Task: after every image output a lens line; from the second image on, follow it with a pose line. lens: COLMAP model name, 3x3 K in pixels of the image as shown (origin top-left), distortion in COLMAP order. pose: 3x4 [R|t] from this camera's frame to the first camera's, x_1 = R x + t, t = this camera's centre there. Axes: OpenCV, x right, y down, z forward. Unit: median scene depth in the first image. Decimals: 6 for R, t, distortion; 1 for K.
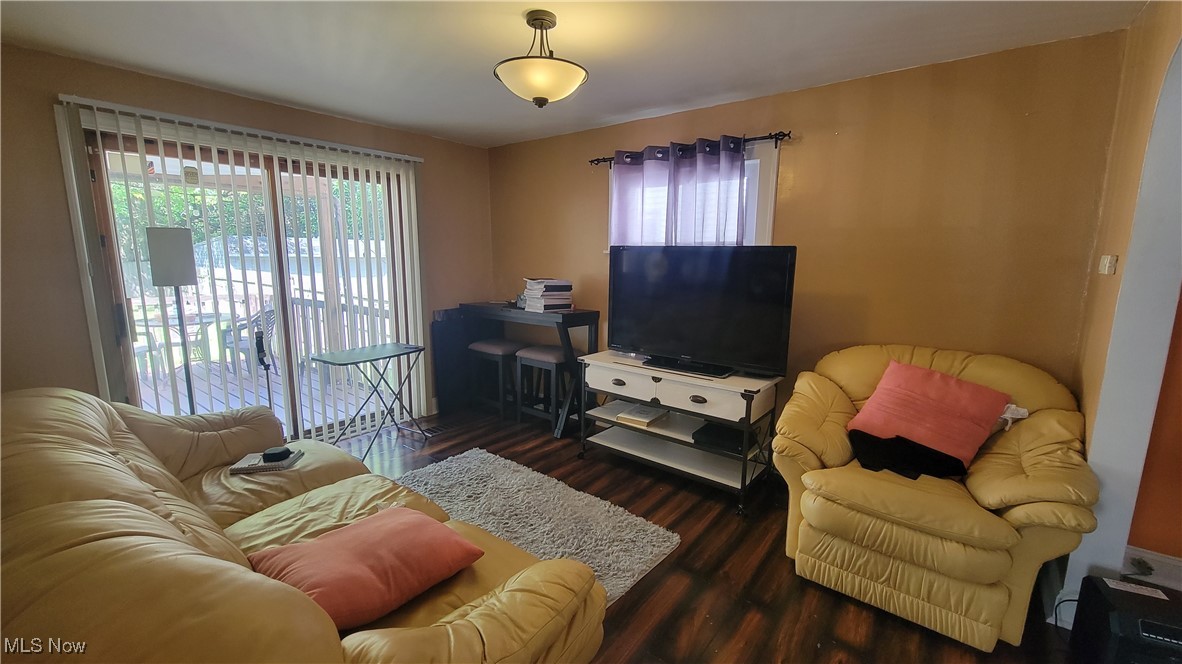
lens RADIAL K [[468.1, 0, 591.0], [0, 468.1, 332.0], [0, 0, 1]] dist [-0.000147, 0.000182]
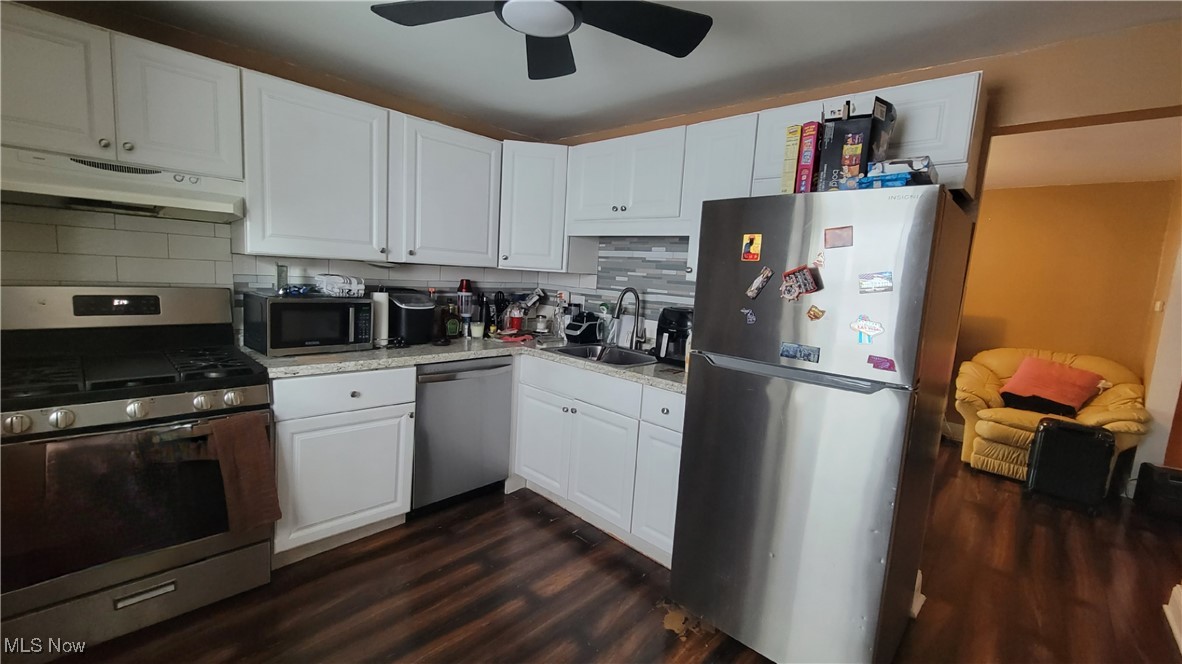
lens RADIAL K [[477.9, 0, 591.0], [0, 477.9, 332.0], [0, 0, 1]] dist [-0.000665, -0.000371]
pose [[0.995346, 0.066974, -0.069281, -0.957811], [-0.069536, 0.996956, -0.035256, 0.173198], [0.066709, 0.039910, 0.996974, -0.981674]]
